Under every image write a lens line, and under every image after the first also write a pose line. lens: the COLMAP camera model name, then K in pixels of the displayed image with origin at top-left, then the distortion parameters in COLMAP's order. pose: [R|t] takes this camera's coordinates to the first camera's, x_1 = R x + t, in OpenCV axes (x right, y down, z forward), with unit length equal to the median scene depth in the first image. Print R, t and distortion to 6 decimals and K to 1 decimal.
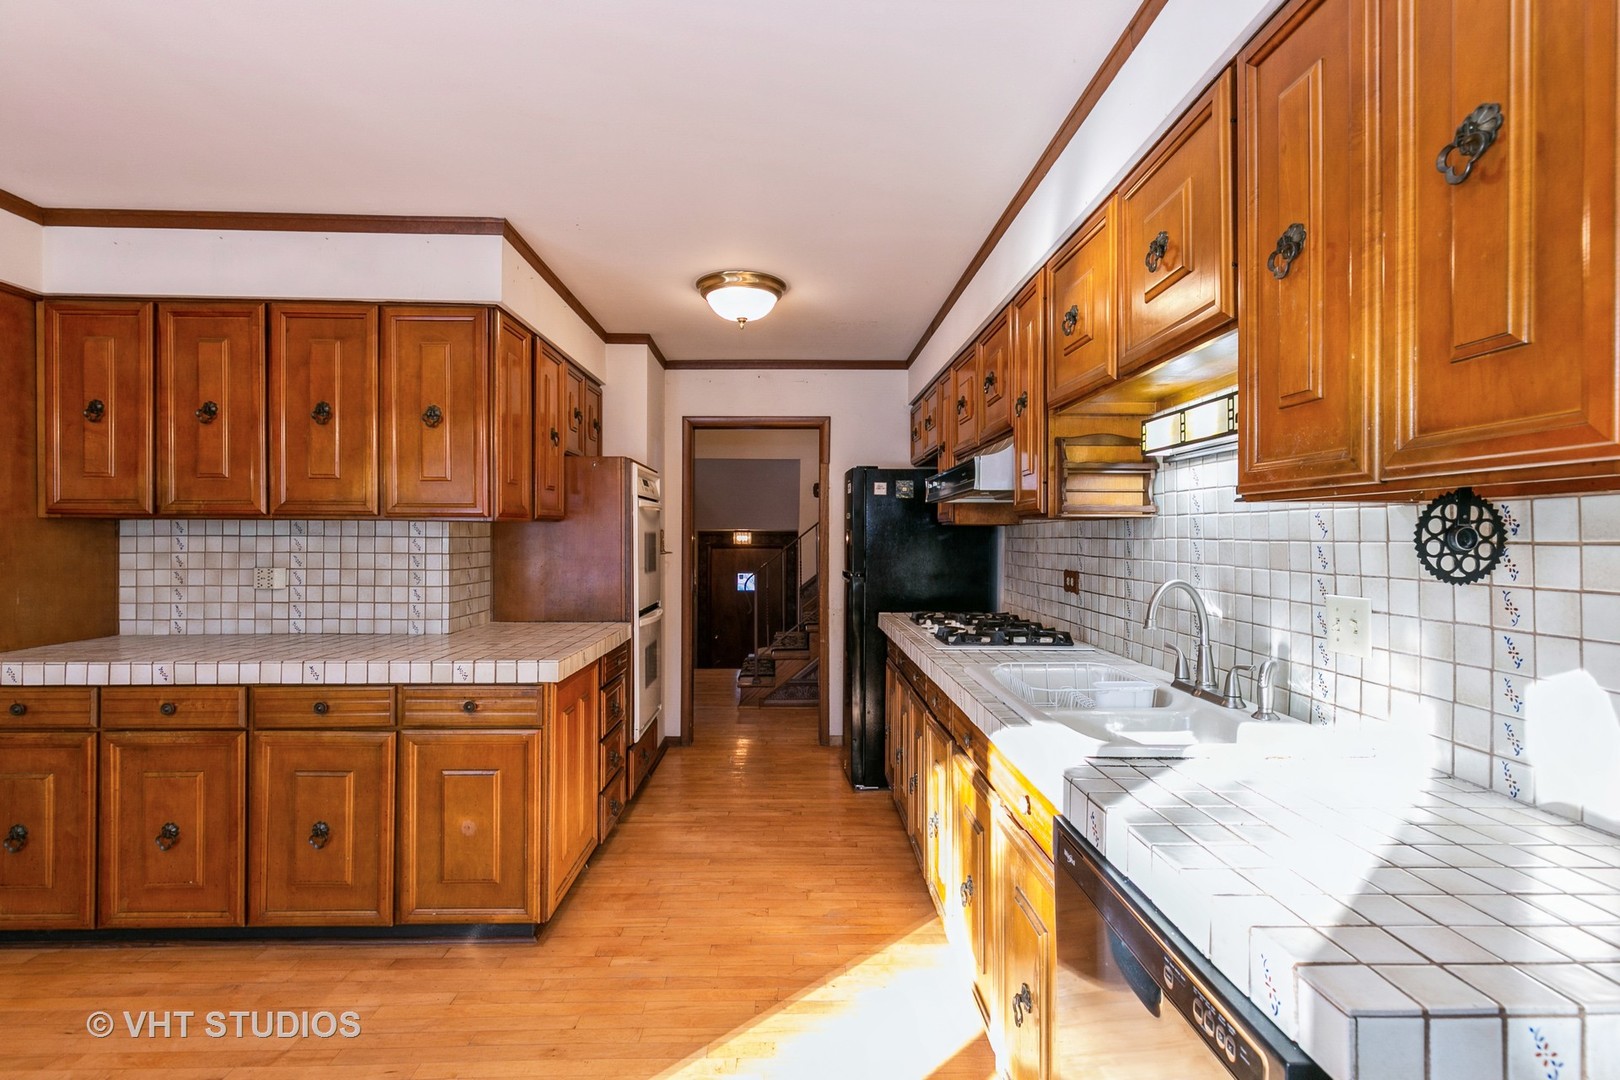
lens RADIAL K [[728.2, 0, 806.7], [0, 728.2, 538.7], [0, 0, 1]] dist [0.004387, 0.000686]
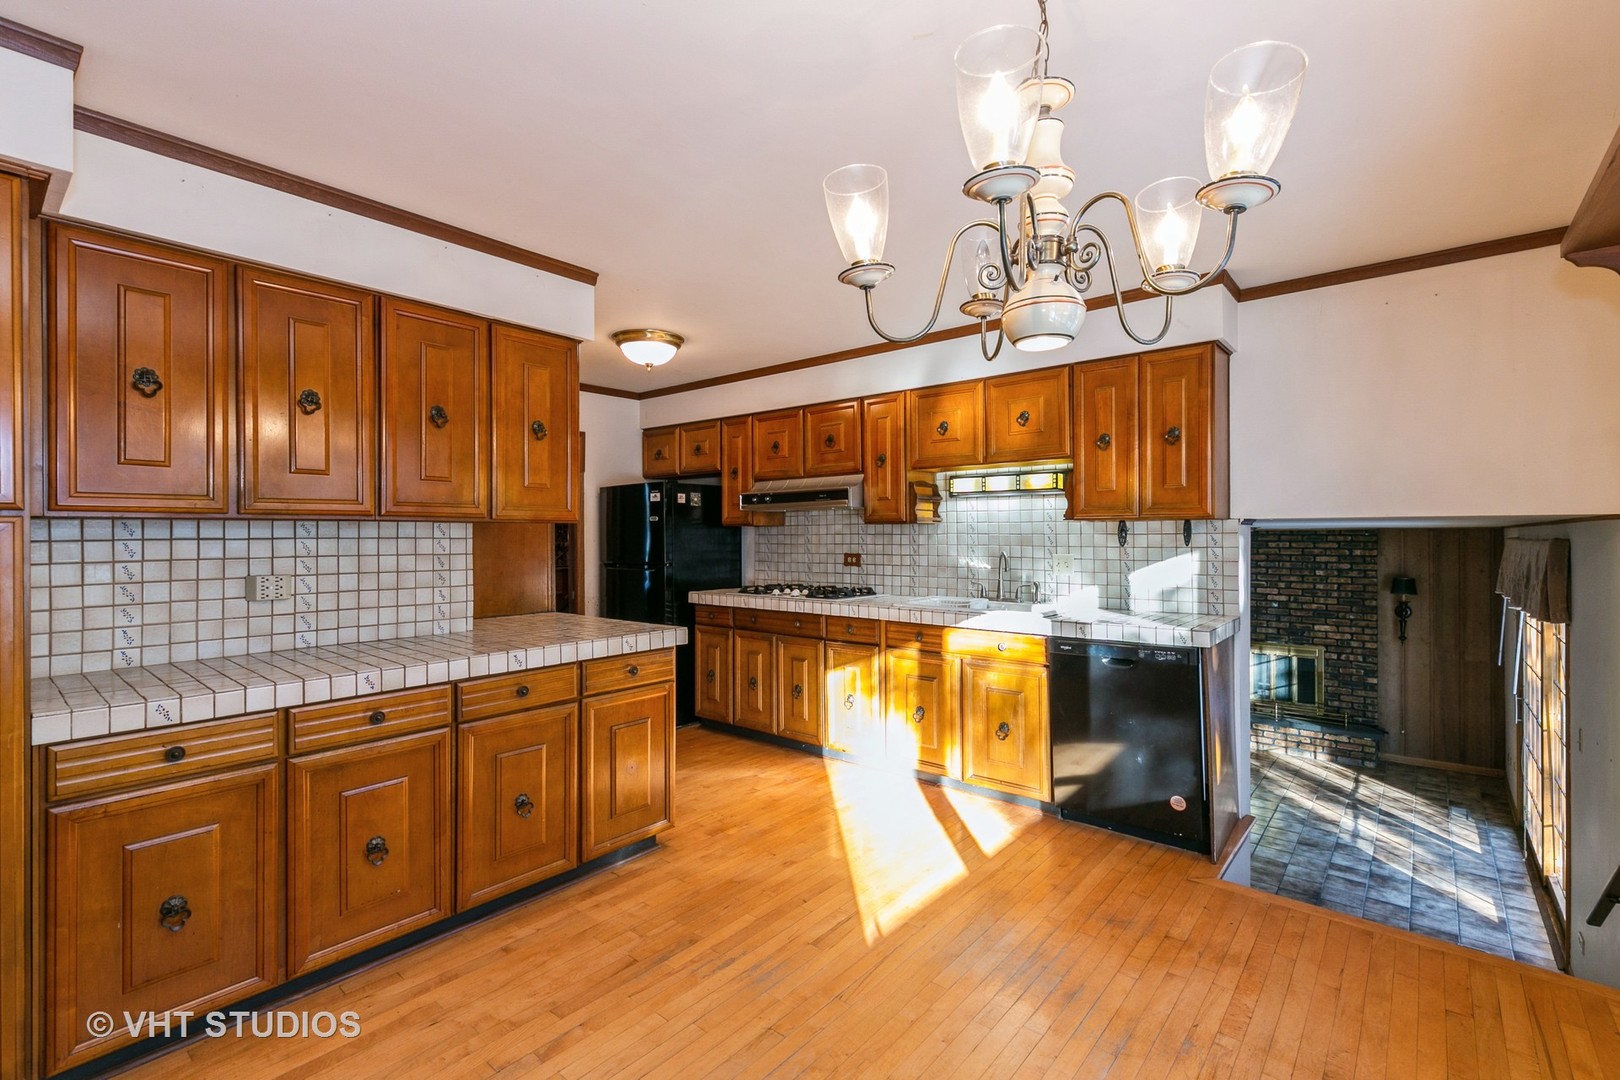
lens RADIAL K [[728.2, 0, 801.0], [0, 728.2, 535.1], [0, 0, 1]] dist [0.004387, 0.000686]
pose [[0.665144, -0.007852, 0.746674, -1.000765], [0.009385, 0.999954, 0.002155, -0.003917], [-0.746656, 0.005574, 0.665187, -0.047195]]
